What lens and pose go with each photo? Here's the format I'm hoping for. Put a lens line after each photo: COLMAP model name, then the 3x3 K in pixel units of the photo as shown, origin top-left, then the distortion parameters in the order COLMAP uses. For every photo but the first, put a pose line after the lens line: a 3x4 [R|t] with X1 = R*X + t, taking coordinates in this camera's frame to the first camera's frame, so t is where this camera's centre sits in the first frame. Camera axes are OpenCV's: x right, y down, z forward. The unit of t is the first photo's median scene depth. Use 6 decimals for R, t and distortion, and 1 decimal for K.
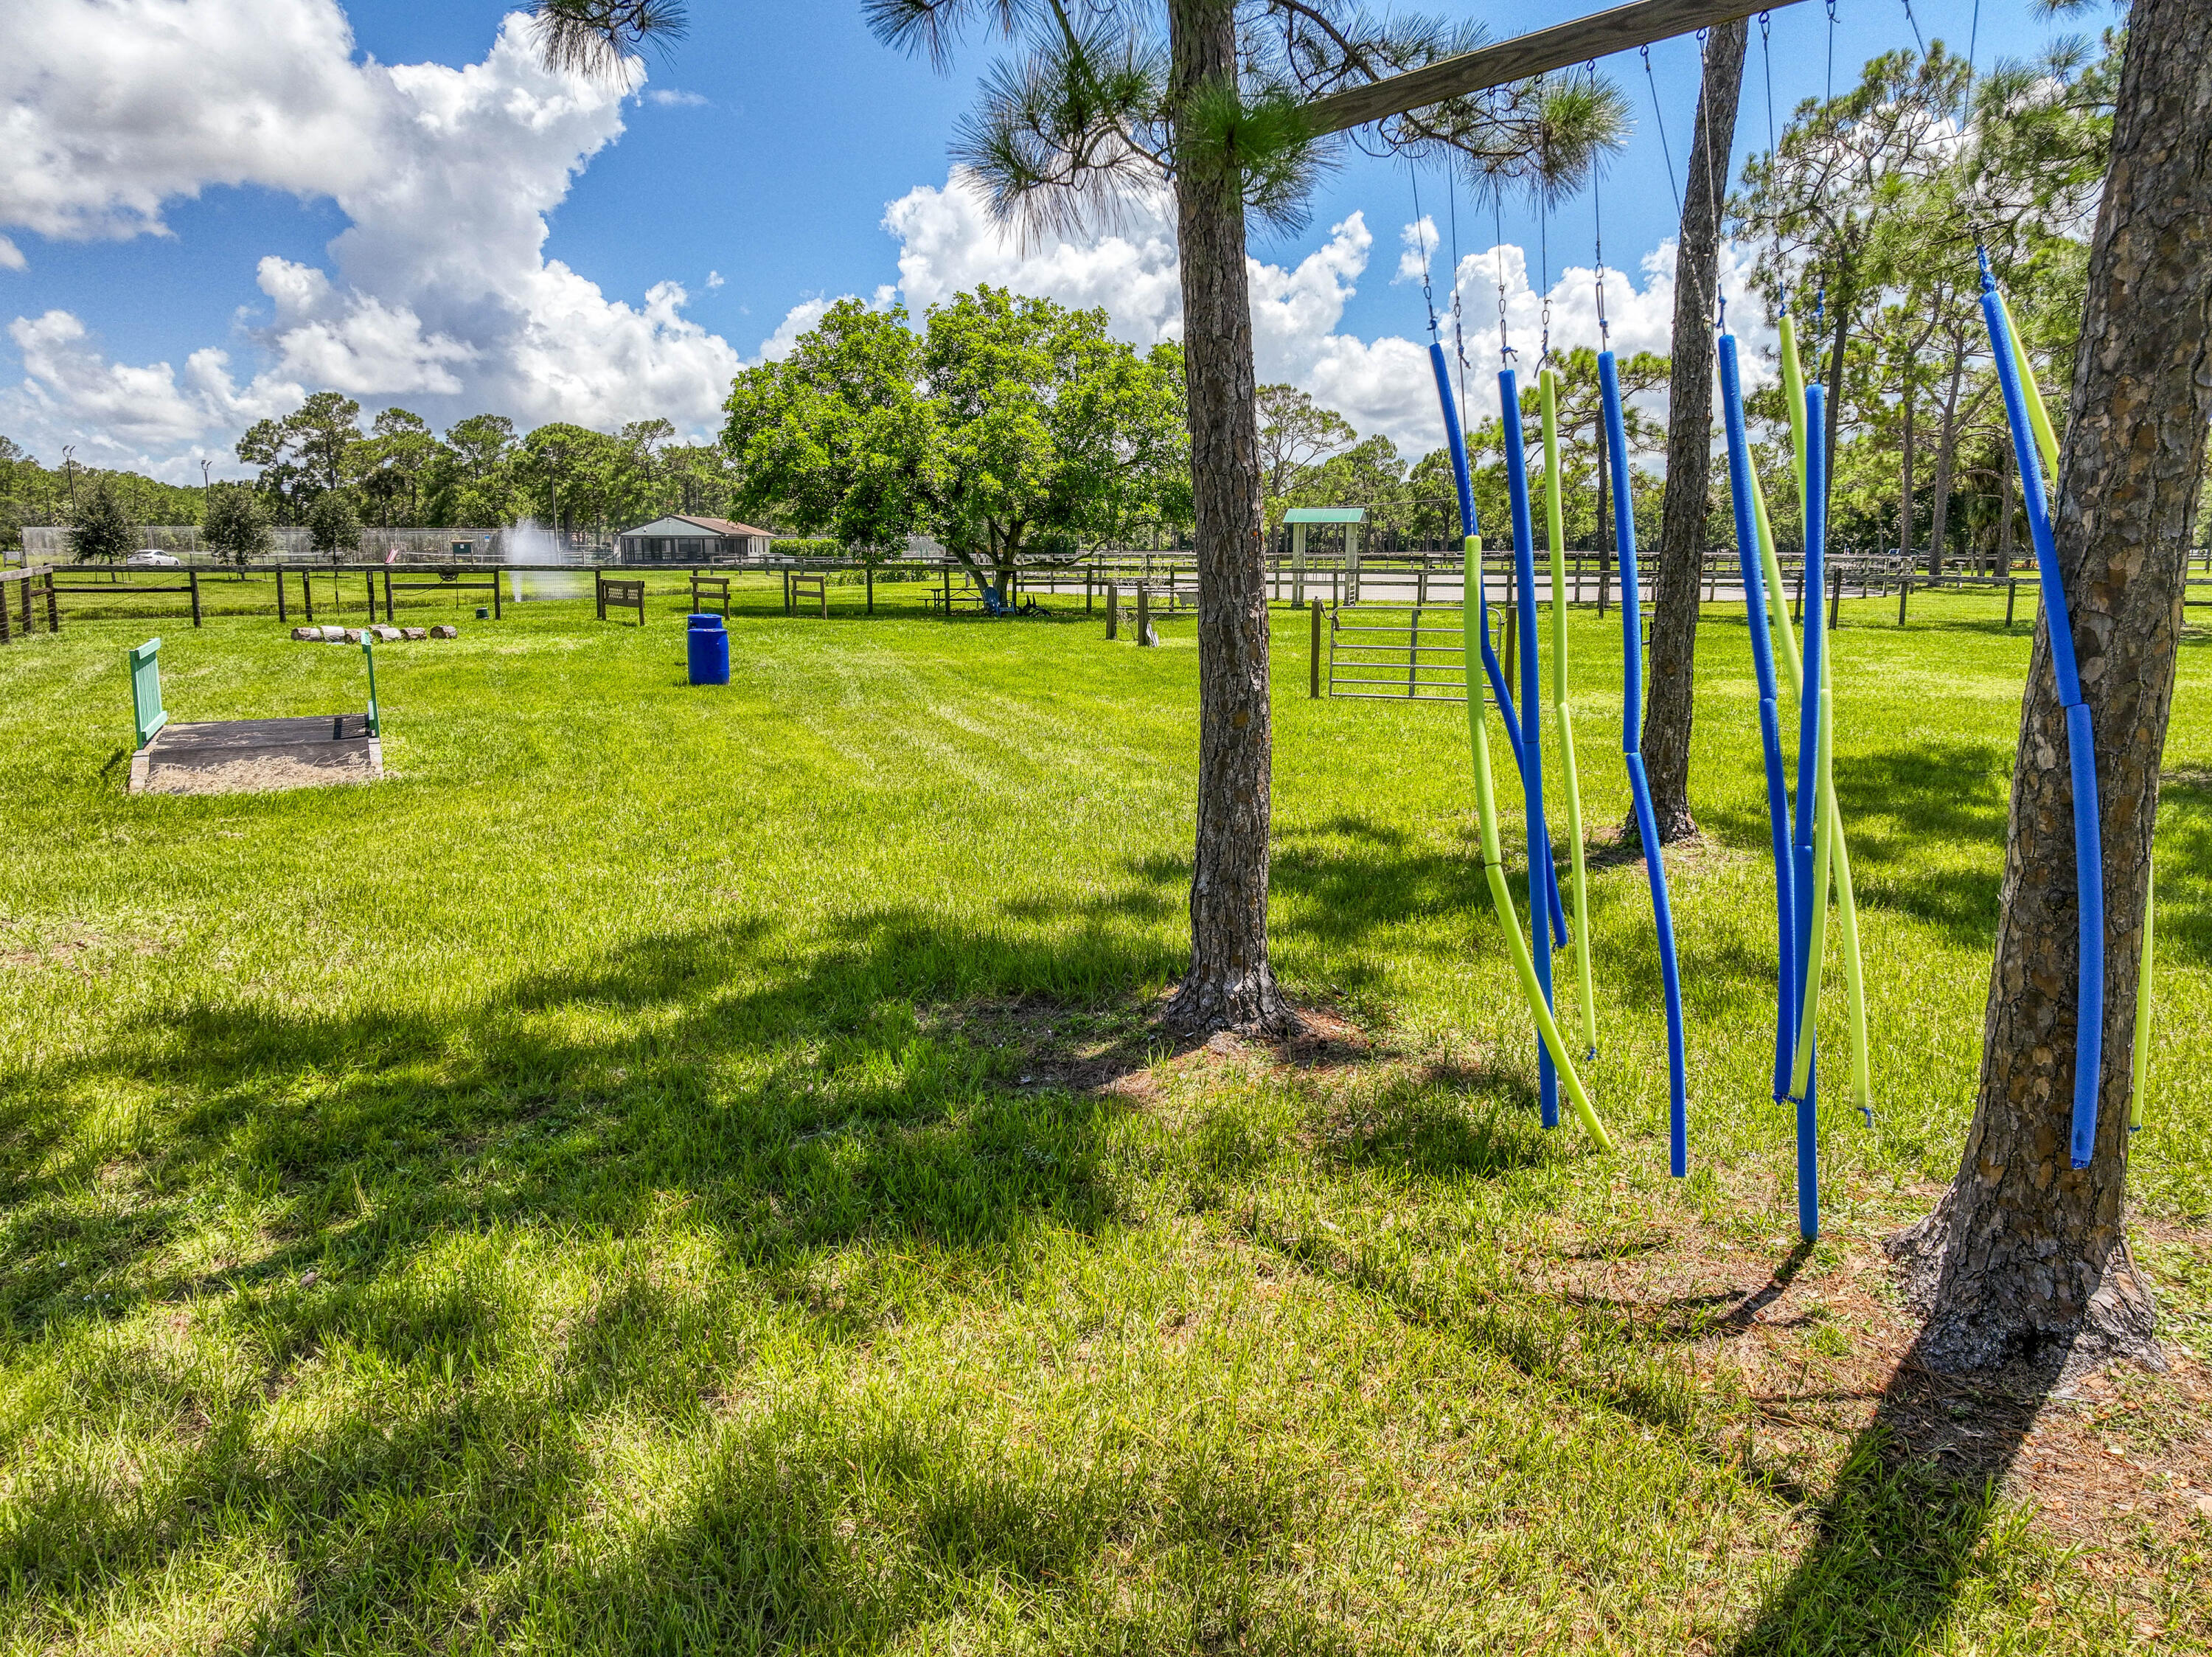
lens RADIAL K [[1648.1, 0, 1106.0], [0, 1648.1, 828.5], [0, 0, 1]] dist [0.040066, -0.004116]
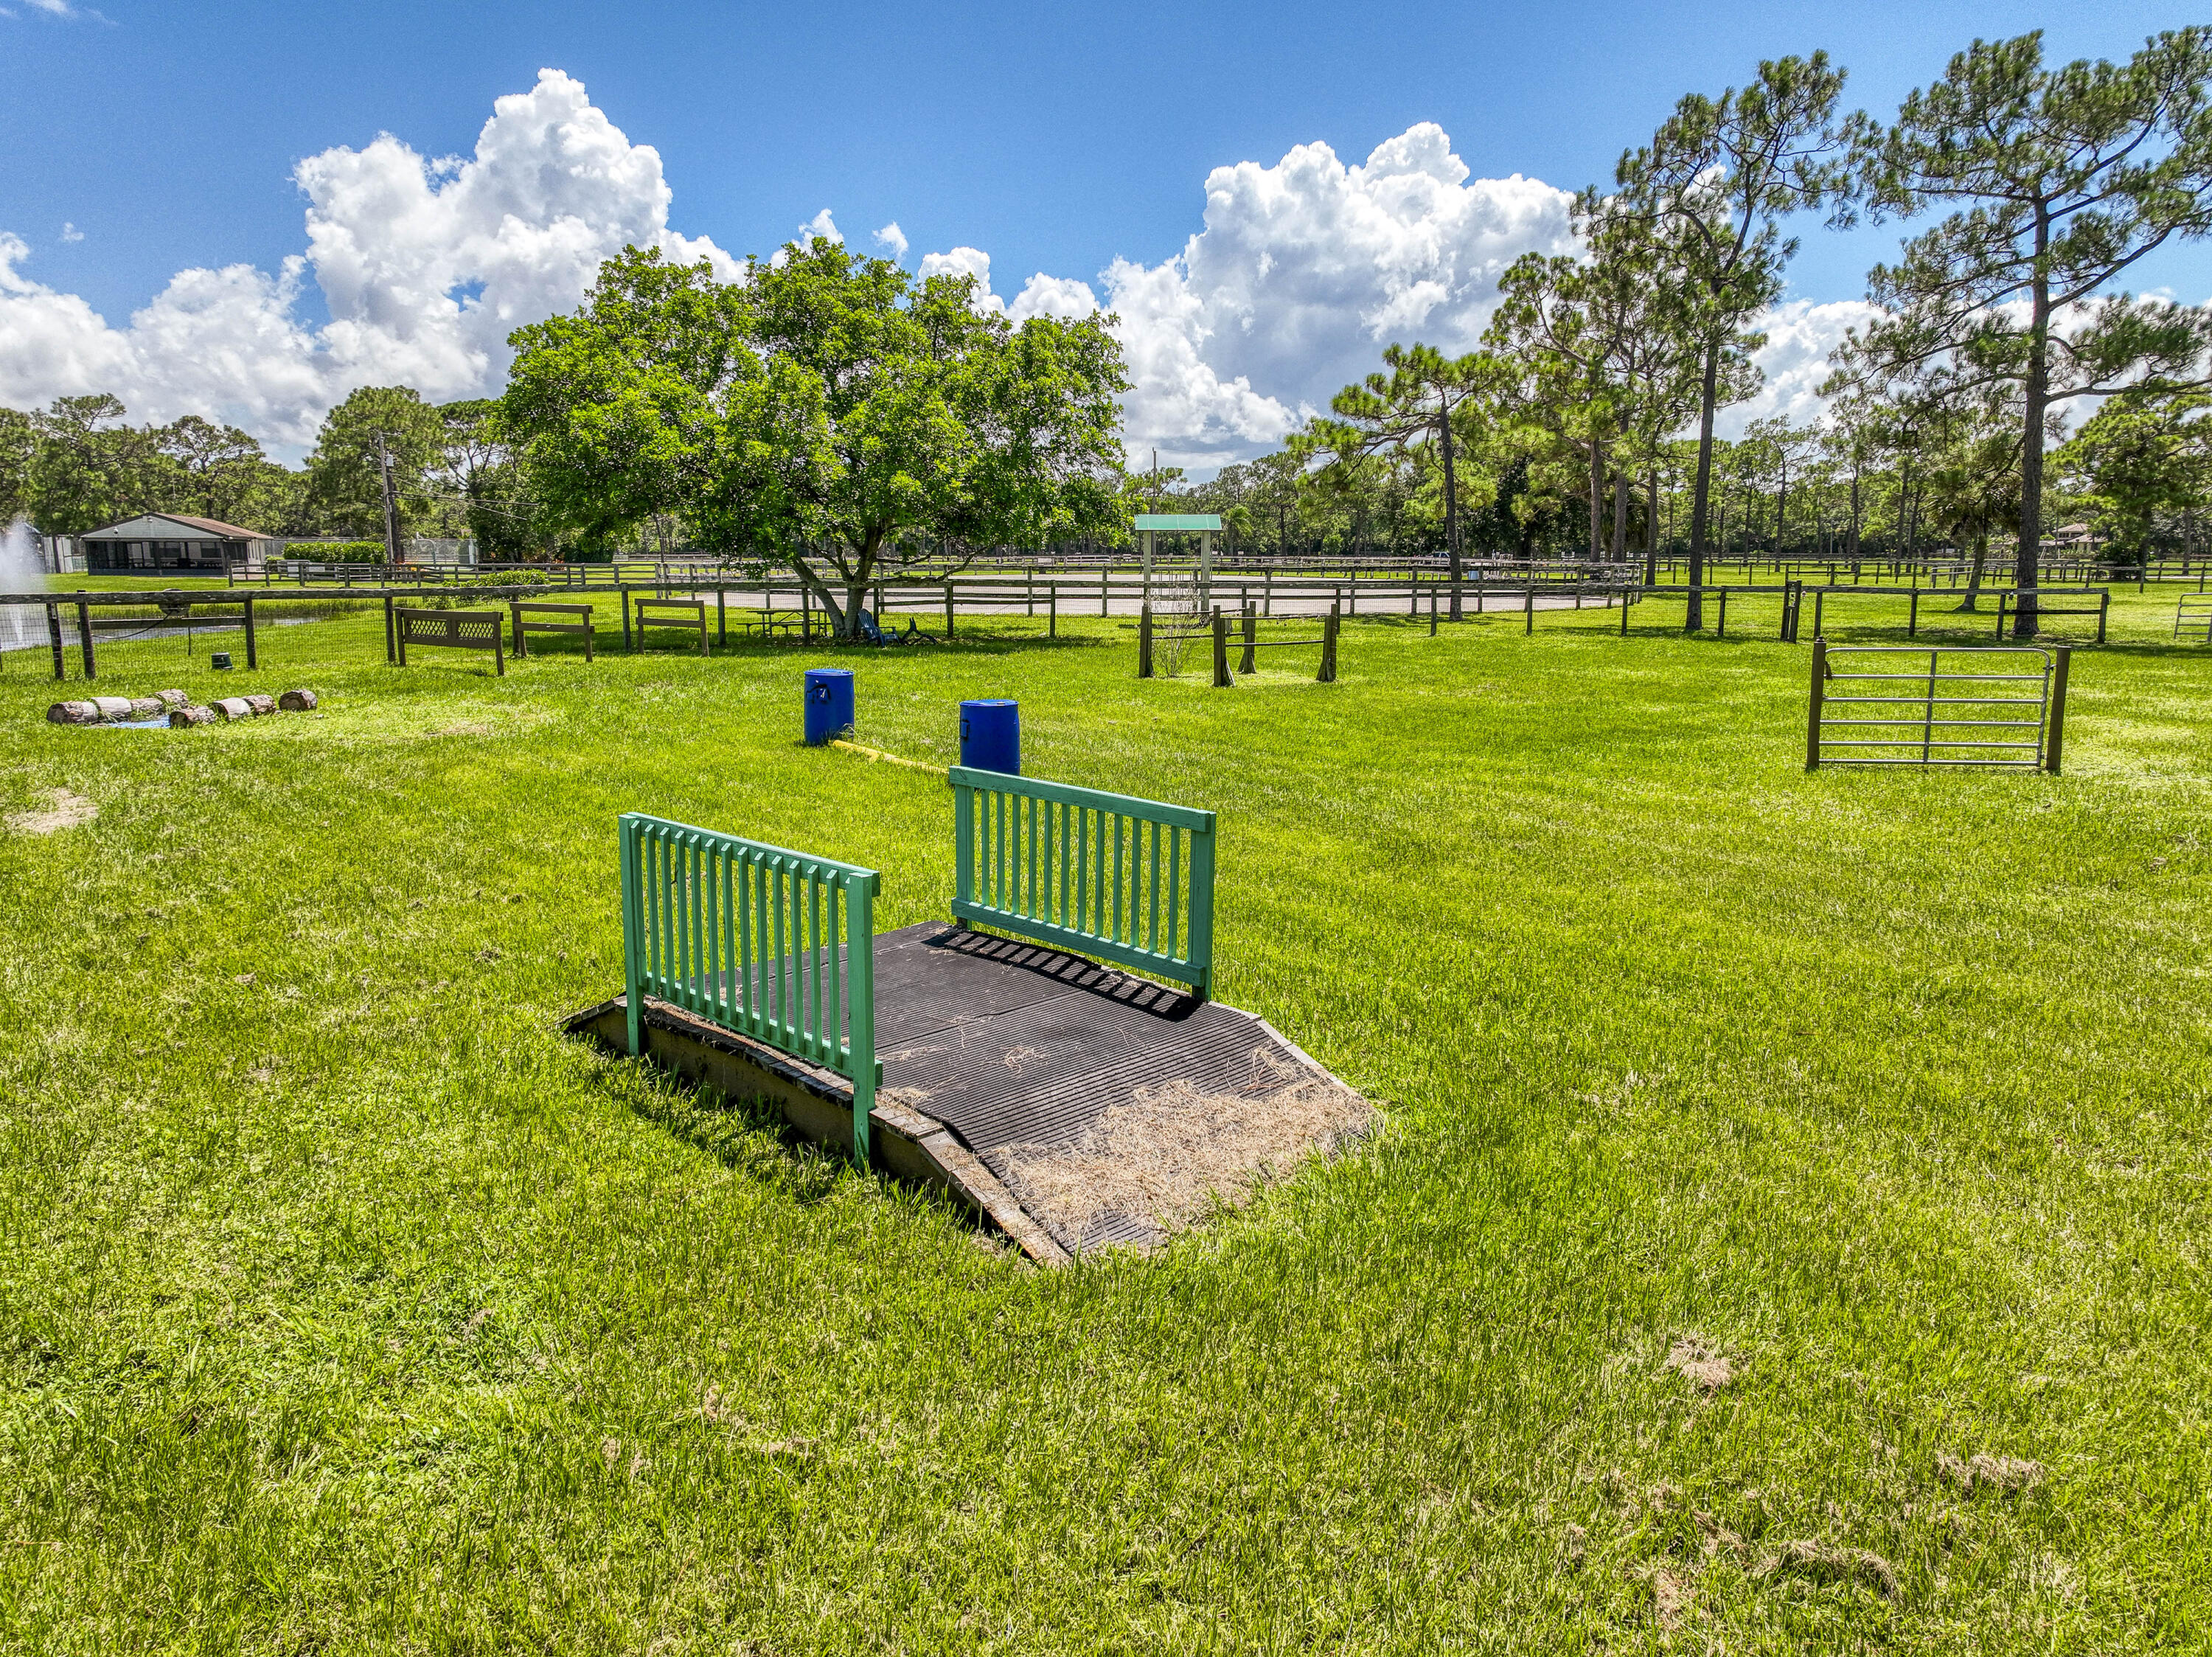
lens RADIAL K [[1648.1, 0, 1106.0], [0, 1648.1, 828.5], [0, 0, 1]] dist [0.040066, -0.004116]
pose [[0.946154, -0.054847, 0.319036, -0.210896], [0.055595, 0.998430, 0.006770, -0.037730], [-0.318906, 0.011331, 0.947718, 0.197371]]
